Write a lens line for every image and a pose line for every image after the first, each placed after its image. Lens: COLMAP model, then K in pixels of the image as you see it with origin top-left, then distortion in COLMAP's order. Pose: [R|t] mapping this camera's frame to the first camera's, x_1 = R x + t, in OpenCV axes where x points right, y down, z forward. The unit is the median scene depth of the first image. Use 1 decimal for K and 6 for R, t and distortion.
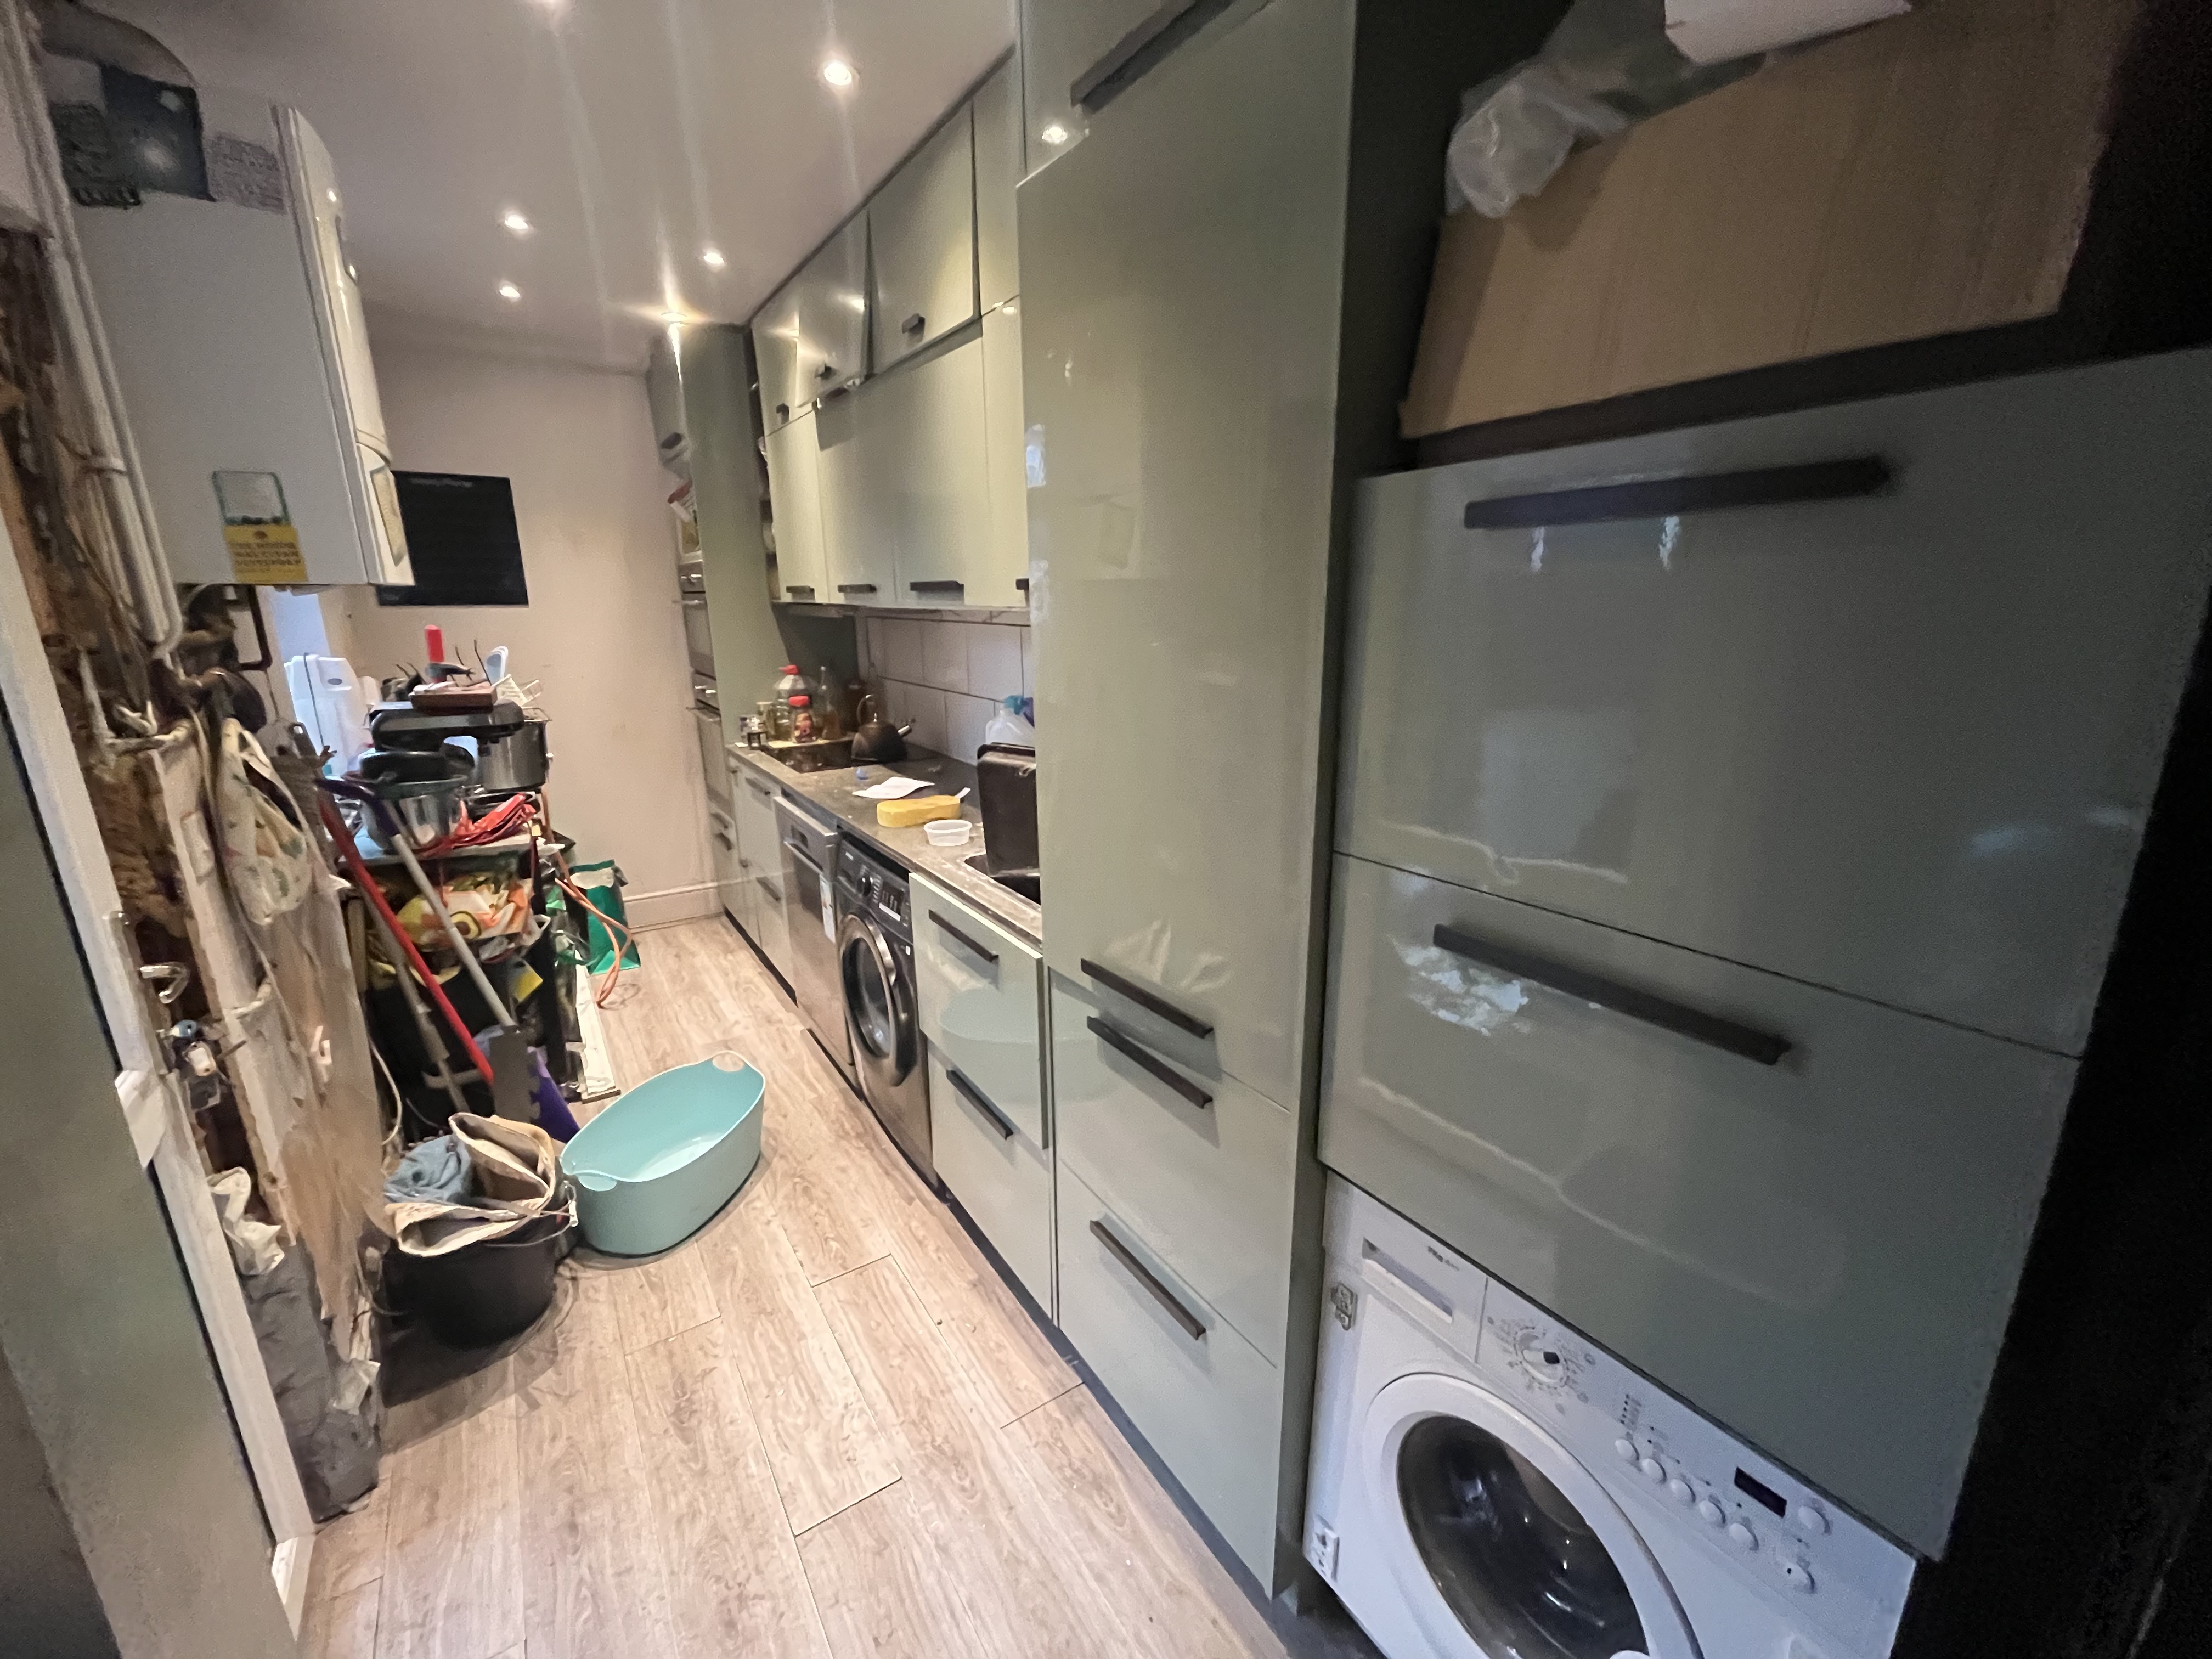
lens RADIAL K [[900.3, 0, 1107.6], [0, 900.3, 840.2], [0, 0, 1]] dist [-0.005421, 0.000441]
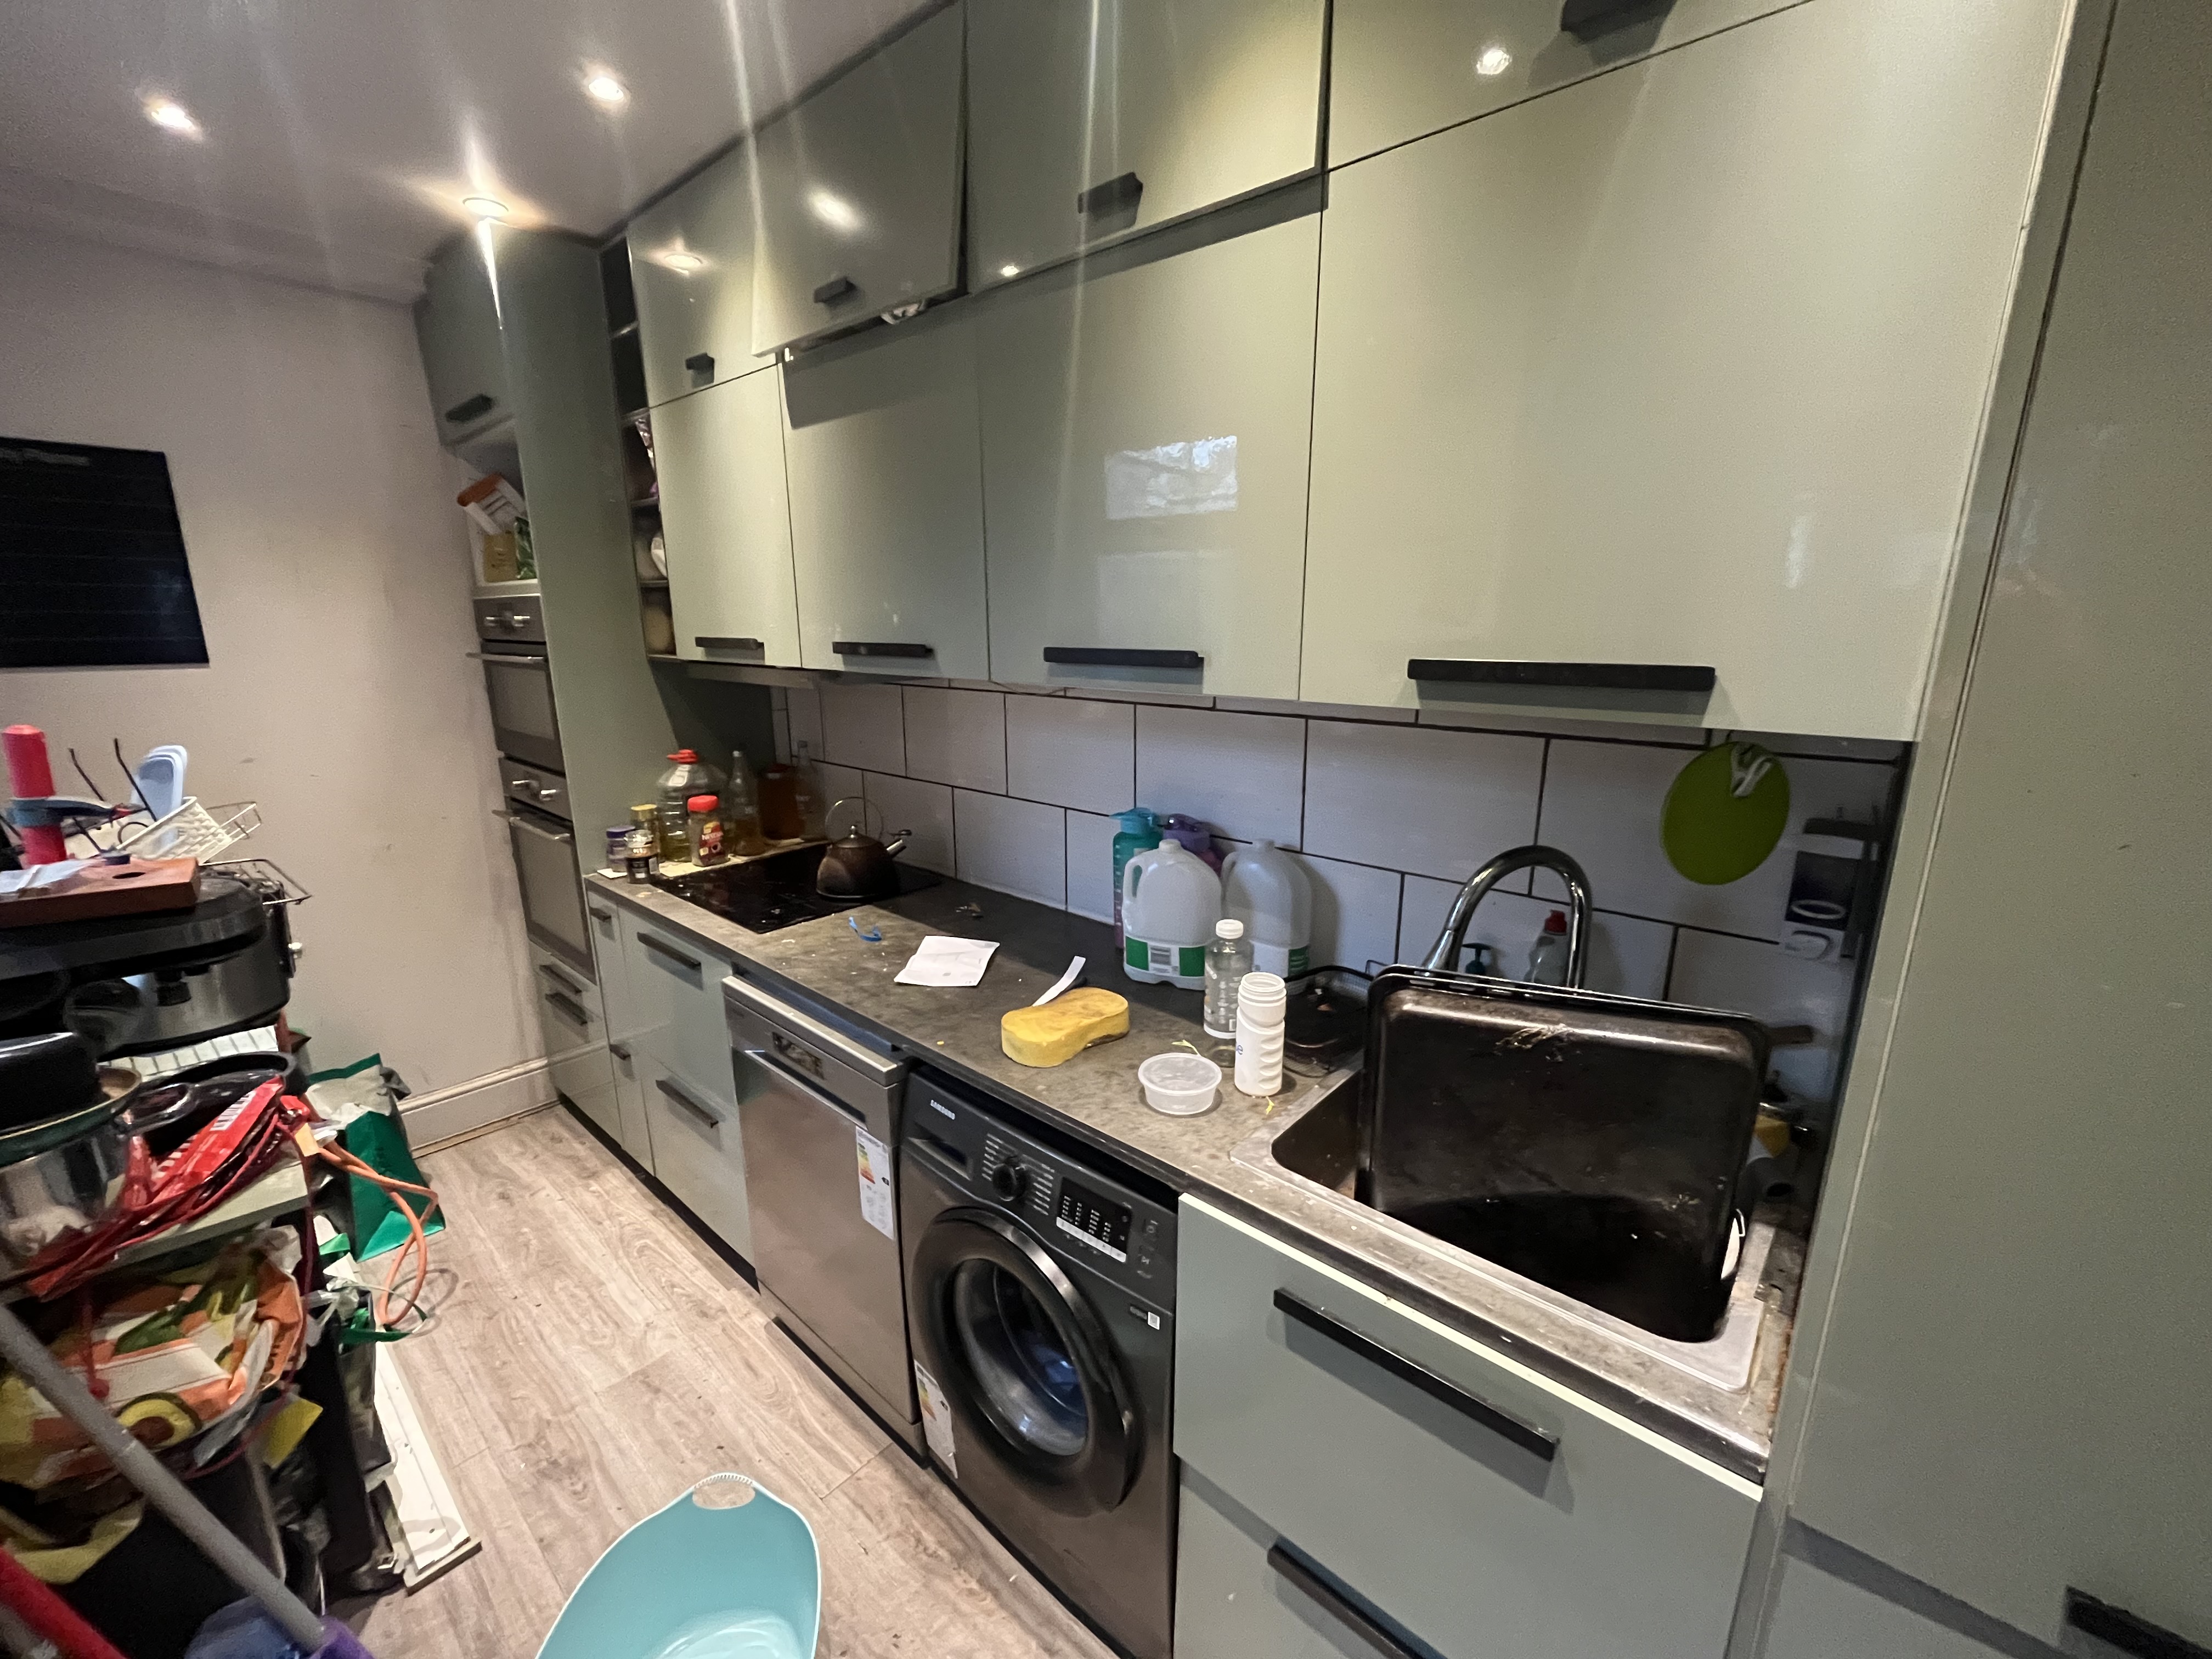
lens RADIAL K [[900.3, 0, 1107.6], [0, 900.3, 840.2], [0, 0, 1]] dist [-0.005421, 0.000441]
pose [[0.967508, -0.055056, 0.246773, -0.225261], [0.061765, 0.997900, -0.019520, -0.098705], [-0.245180, 0.034128, 0.968877, 0.284290]]
